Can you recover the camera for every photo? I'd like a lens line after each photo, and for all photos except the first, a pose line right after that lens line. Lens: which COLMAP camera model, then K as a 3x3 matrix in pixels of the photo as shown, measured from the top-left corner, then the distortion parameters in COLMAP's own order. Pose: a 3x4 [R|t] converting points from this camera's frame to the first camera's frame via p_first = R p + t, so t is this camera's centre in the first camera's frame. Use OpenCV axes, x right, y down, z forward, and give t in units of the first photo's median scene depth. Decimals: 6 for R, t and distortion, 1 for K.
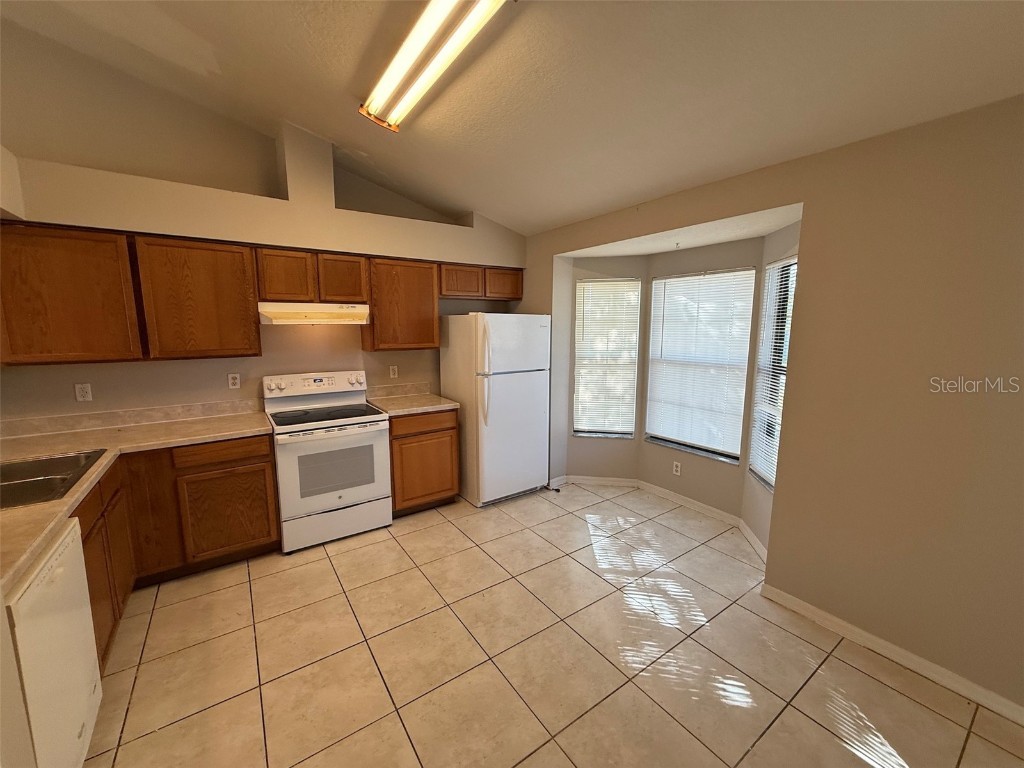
lens RADIAL K [[408.8, 0, 513.7], [0, 408.8, 387.2], [0, 0, 1]] dist [0.001906, 0.000253]
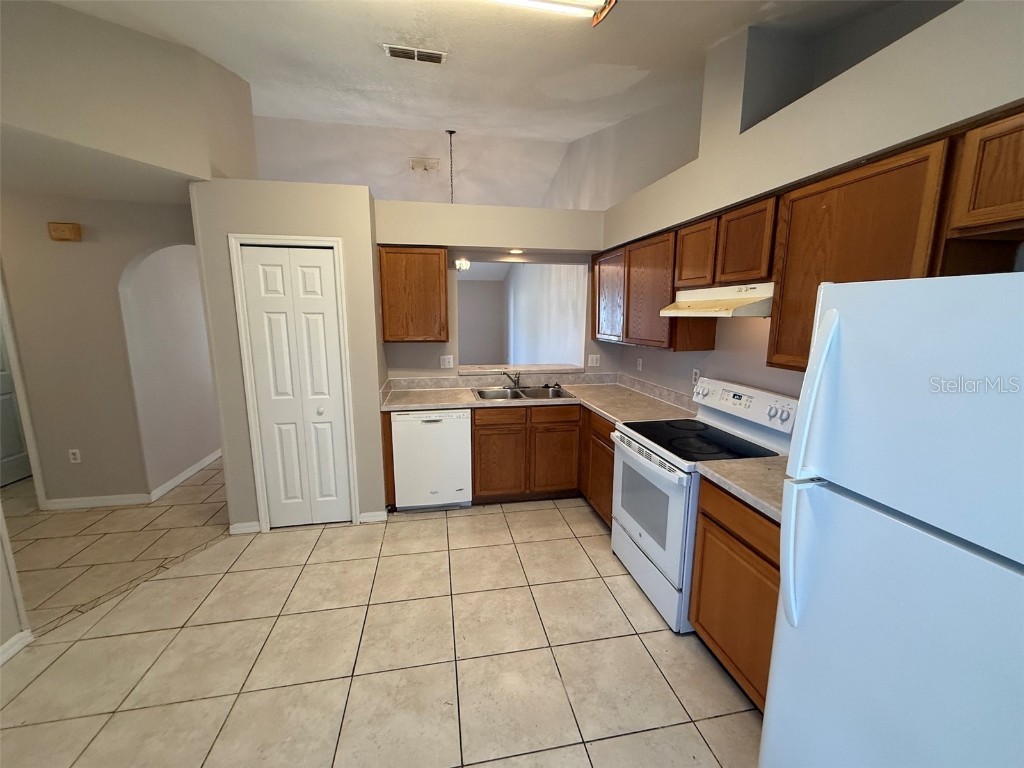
lens RADIAL K [[408.8, 0, 511.7], [0, 408.8, 385.1], [0, 0, 1]] dist [0.001906, 0.000253]
pose [[-0.418005, 0.157291, -0.894724, 0.345117], [-0.138012, 0.962469, 0.233678, -0.162400], [0.897900, 0.221161, -0.380609, 1.011999]]
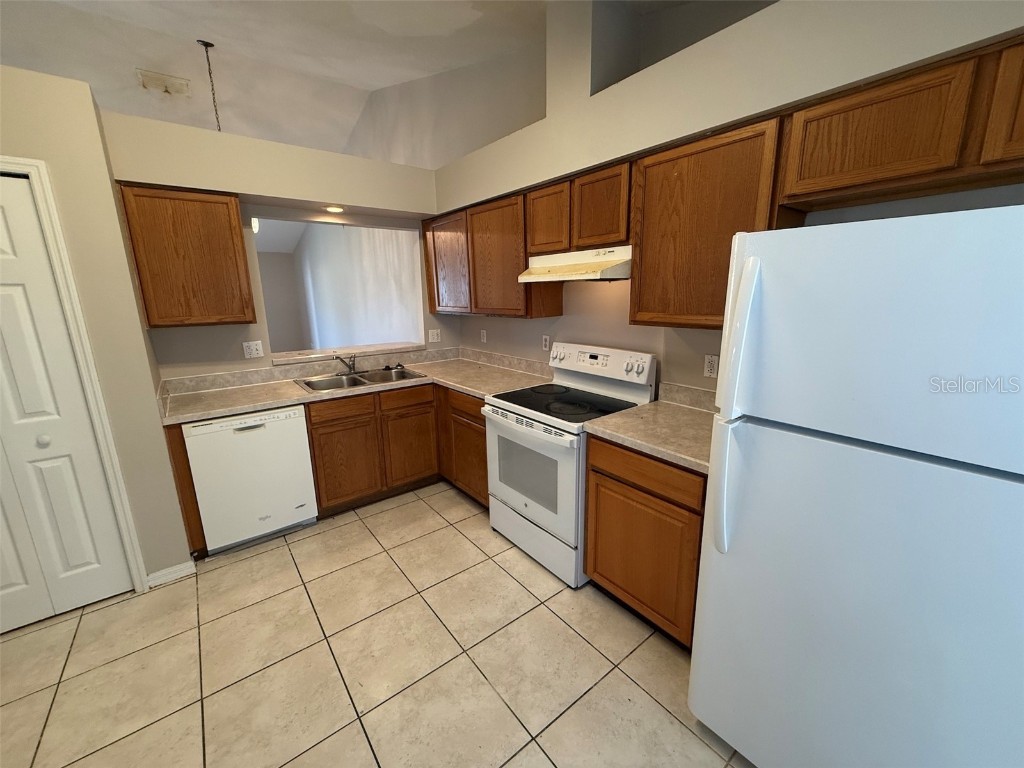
lens RADIAL K [[408.8, 0, 511.2], [0, 408.8, 384.4], [0, 0, 1]] dist [0.001906, 0.000253]
pose [[0.046806, 0.222683, -0.973767, 0.288454], [-0.133080, 0.967535, 0.214861, -0.120886], [0.989999, 0.119532, 0.074921, 0.883961]]
